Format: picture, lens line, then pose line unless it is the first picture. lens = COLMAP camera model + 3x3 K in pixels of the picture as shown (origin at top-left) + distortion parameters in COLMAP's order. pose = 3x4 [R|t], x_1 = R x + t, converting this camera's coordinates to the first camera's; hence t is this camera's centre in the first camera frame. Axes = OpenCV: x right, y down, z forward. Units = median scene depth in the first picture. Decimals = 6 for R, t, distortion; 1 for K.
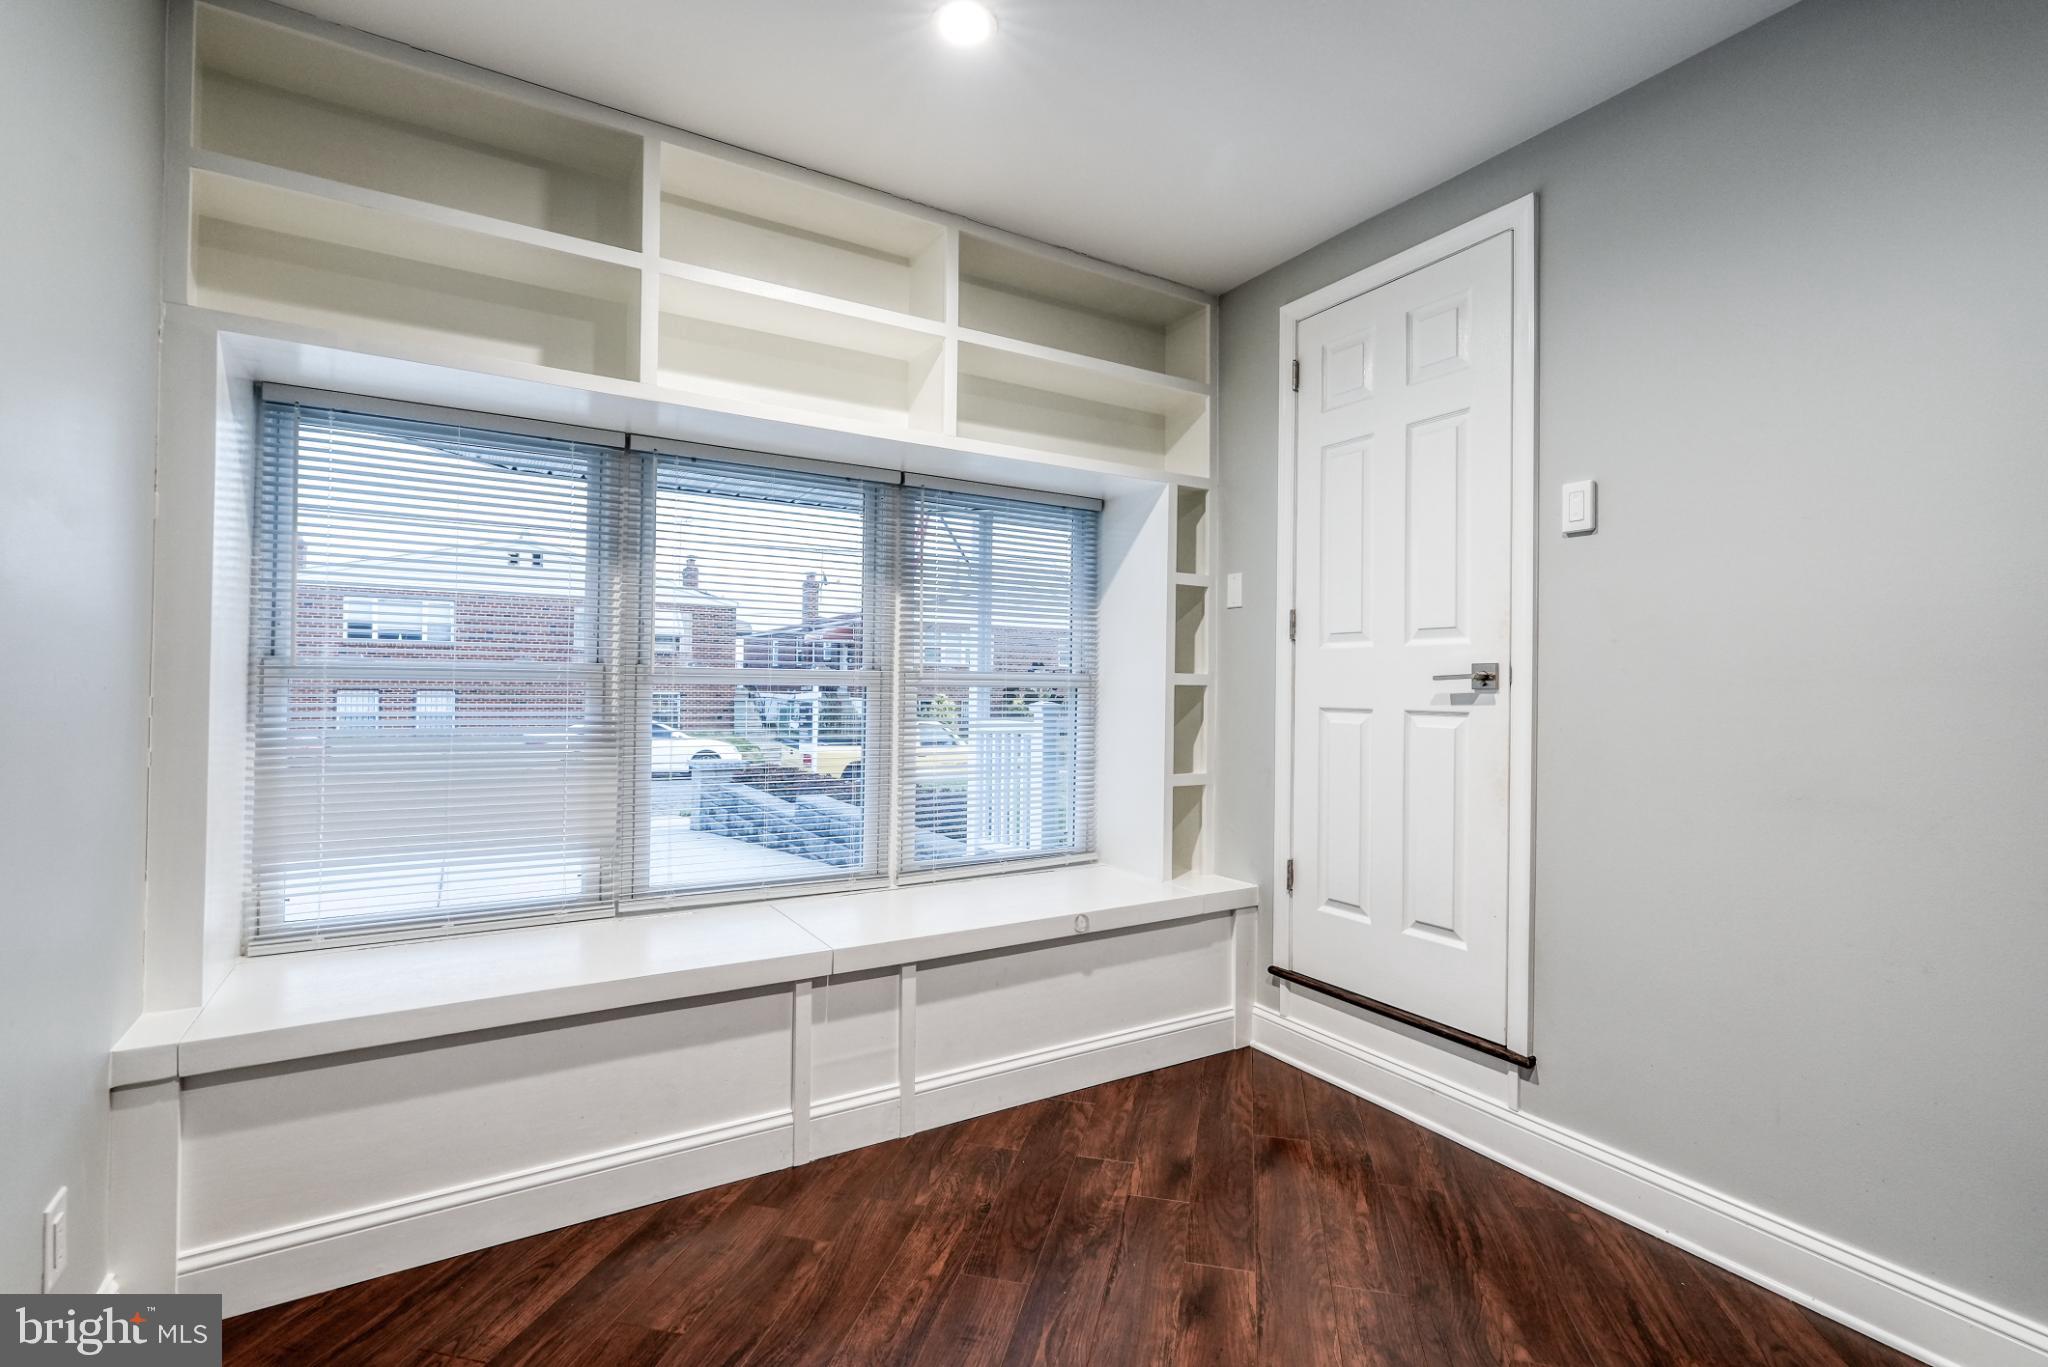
lens RADIAL K [[960.9, 0, 1036.4], [0, 960.9, 678.2], [0, 0, 1]] dist [-0.006766, 0.004634]
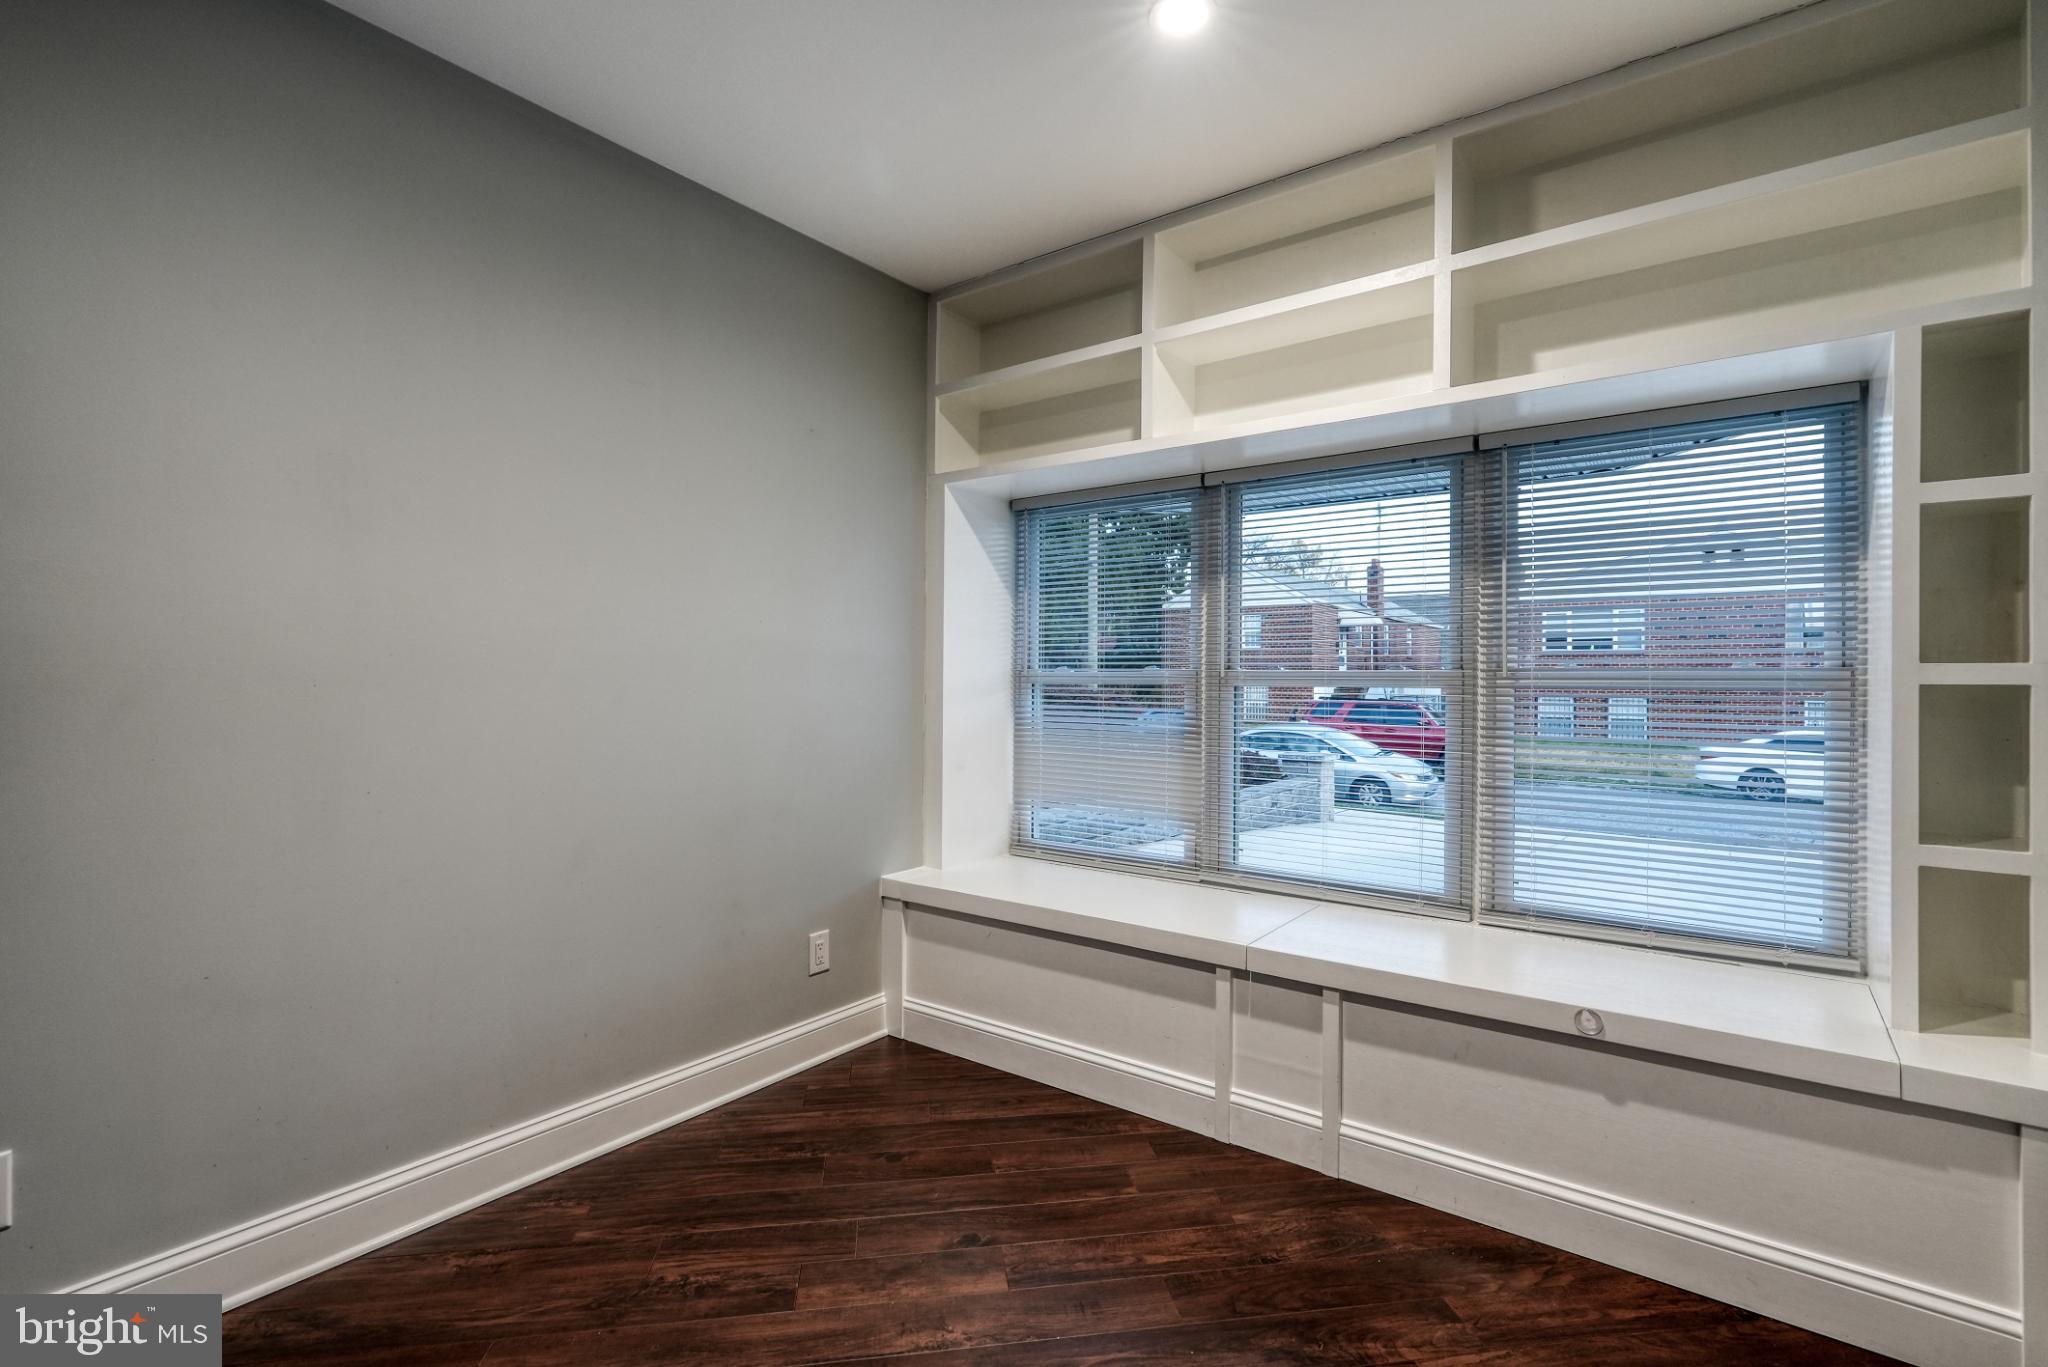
lens RADIAL K [[960.9, 0, 1023.1], [0, 960.9, 679.0], [0, 0, 1]] dist [-0.006766, 0.004634]
pose [[0.337593, -0.012639, -0.941207, 0.628484], [0.003932, 0.999920, -0.012017, 0.011016], [0.941284, 0.000356, 0.337616, 0.408187]]
